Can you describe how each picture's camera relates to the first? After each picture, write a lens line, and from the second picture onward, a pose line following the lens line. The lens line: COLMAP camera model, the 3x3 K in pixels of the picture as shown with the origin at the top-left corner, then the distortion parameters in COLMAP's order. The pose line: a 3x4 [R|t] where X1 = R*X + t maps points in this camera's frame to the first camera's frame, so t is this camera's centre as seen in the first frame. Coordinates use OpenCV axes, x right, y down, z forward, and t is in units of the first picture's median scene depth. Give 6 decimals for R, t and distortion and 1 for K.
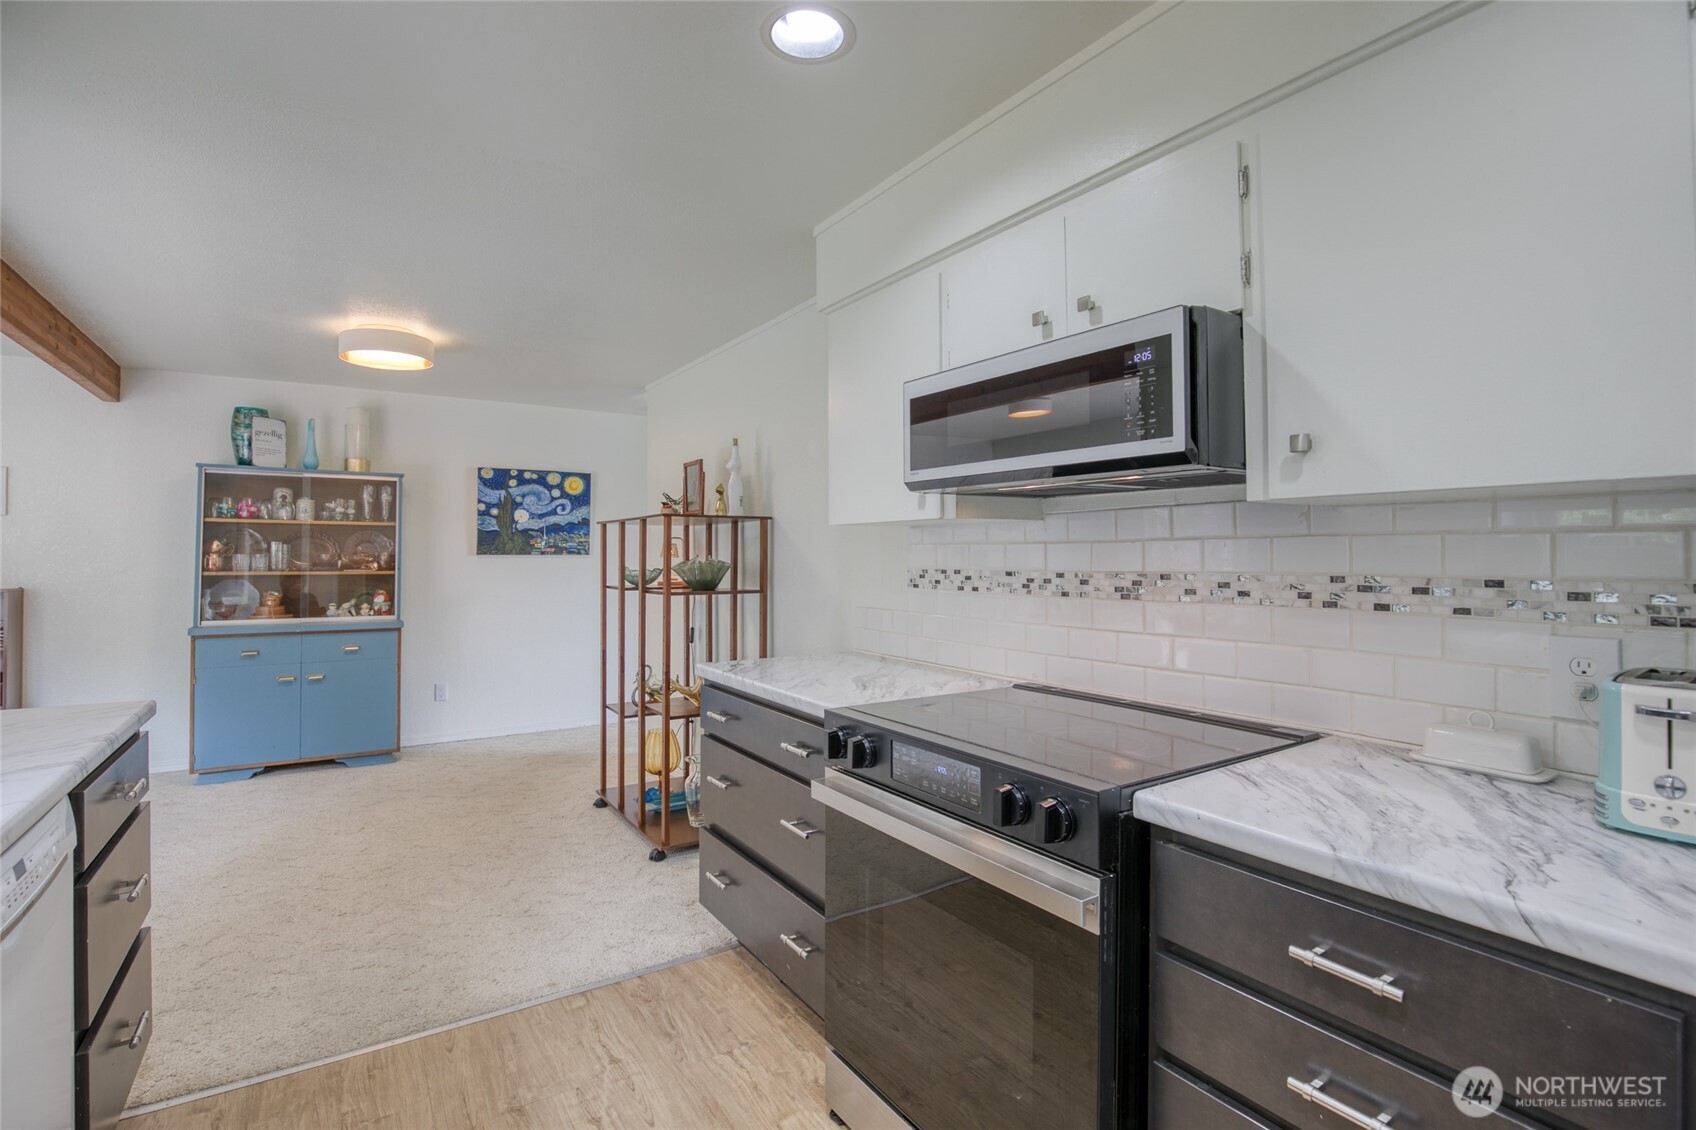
lens RADIAL K [[797.5, 0, 847.9], [0, 797.5, 539.2], [0, 0, 1]] dist [-0.033649, 0.005400]
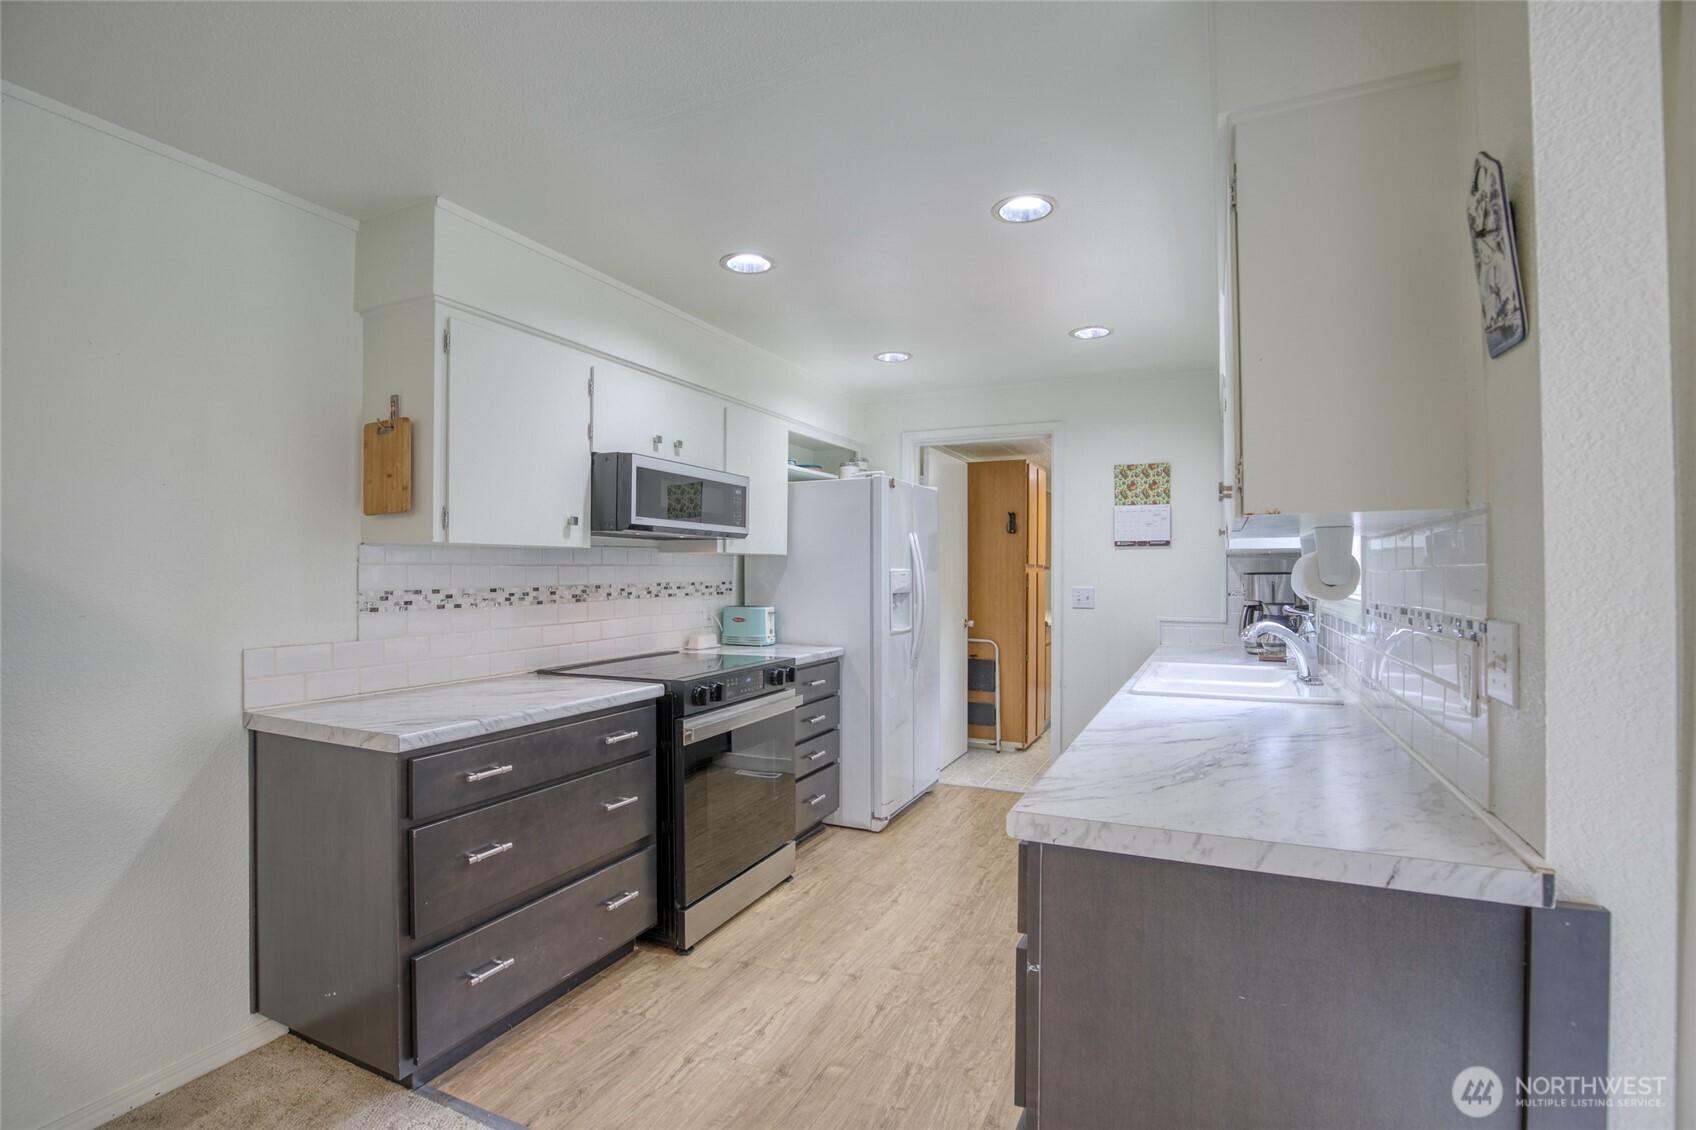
lens RADIAL K [[797.5, 0, 847.1], [0, 797.5, 566.3], [0, 0, 1]] dist [-0.033649, 0.005400]
pose [[-0.522265, 0.005652, 0.852765, -0.160096], [-0.015553, 0.999749, -0.016151, 0.002608], [-0.852642, -0.021698, -0.522045, 0.169556]]
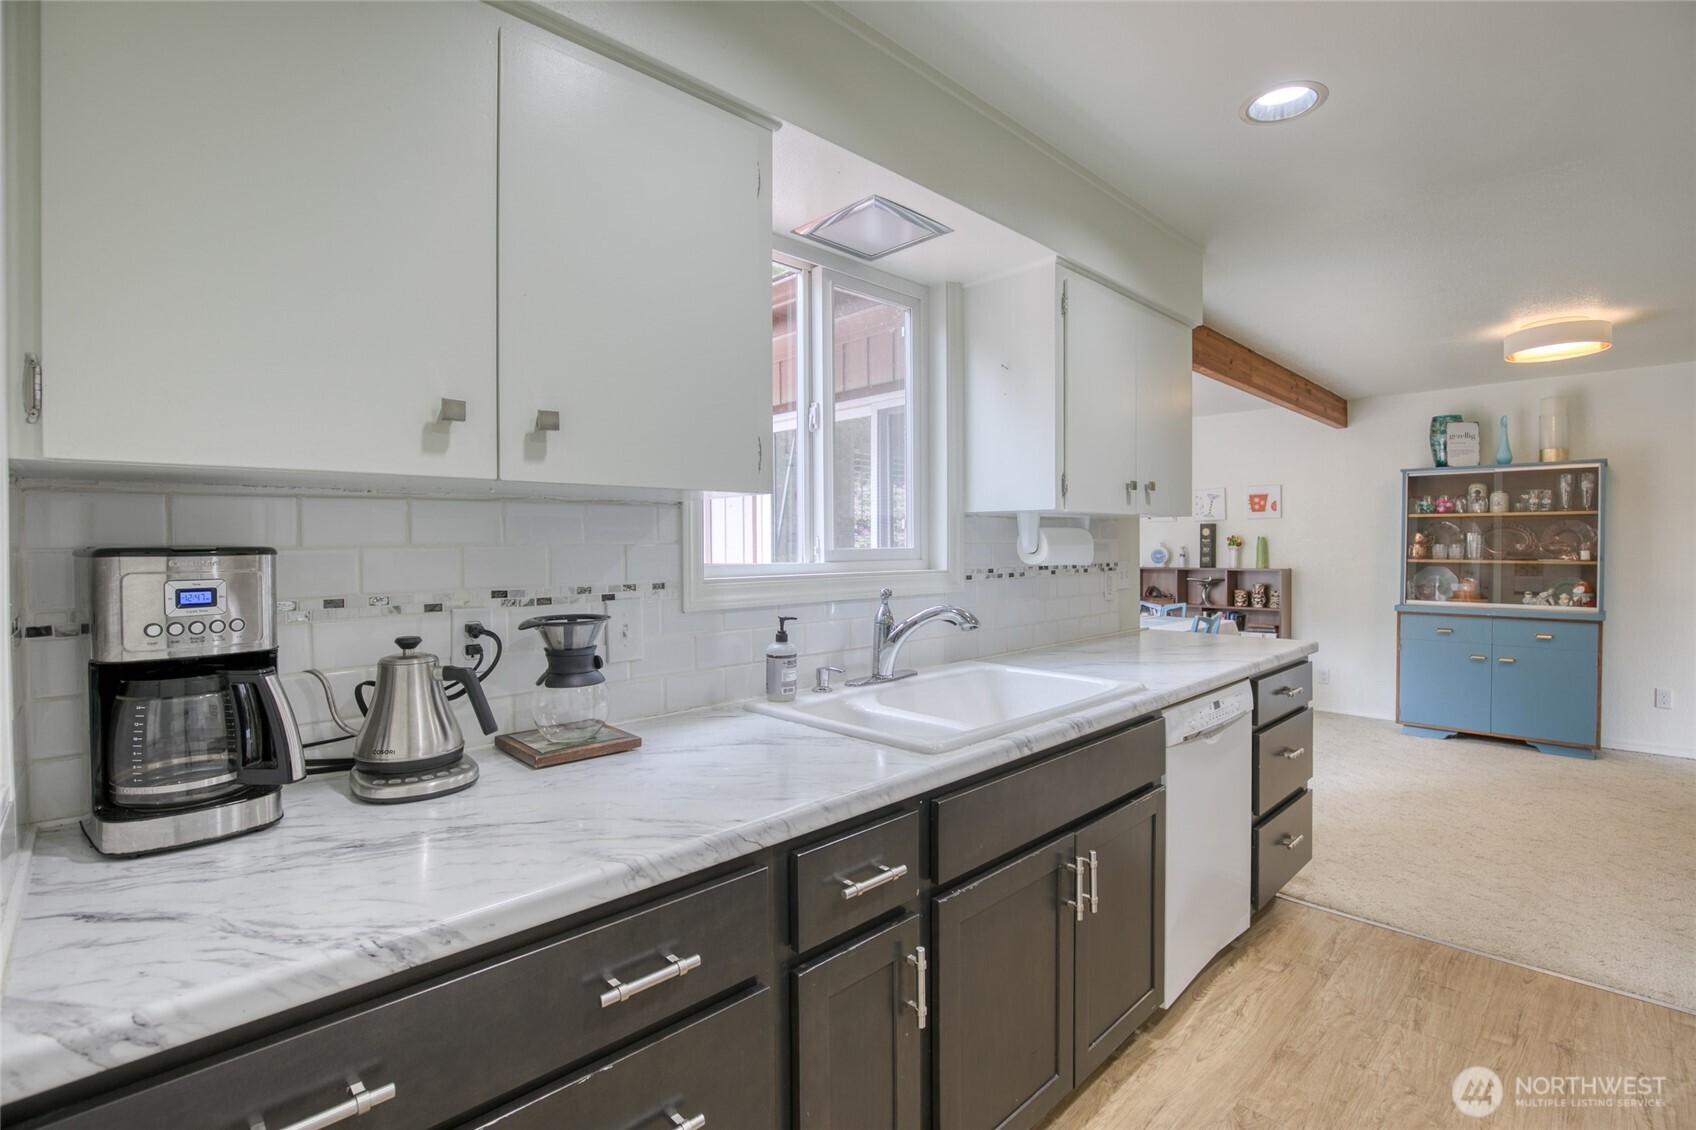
lens RADIAL K [[797.5, 0, 844.8], [0, 797.5, 547.9], [0, 0, 1]] dist [-0.033649, 0.005400]
pose [[0.193829, 0.003405, -0.981029, 0.188030], [0.021971, 0.999728, 0.007811, -0.003915], [0.980789, -0.023068, 0.193702, -0.083156]]
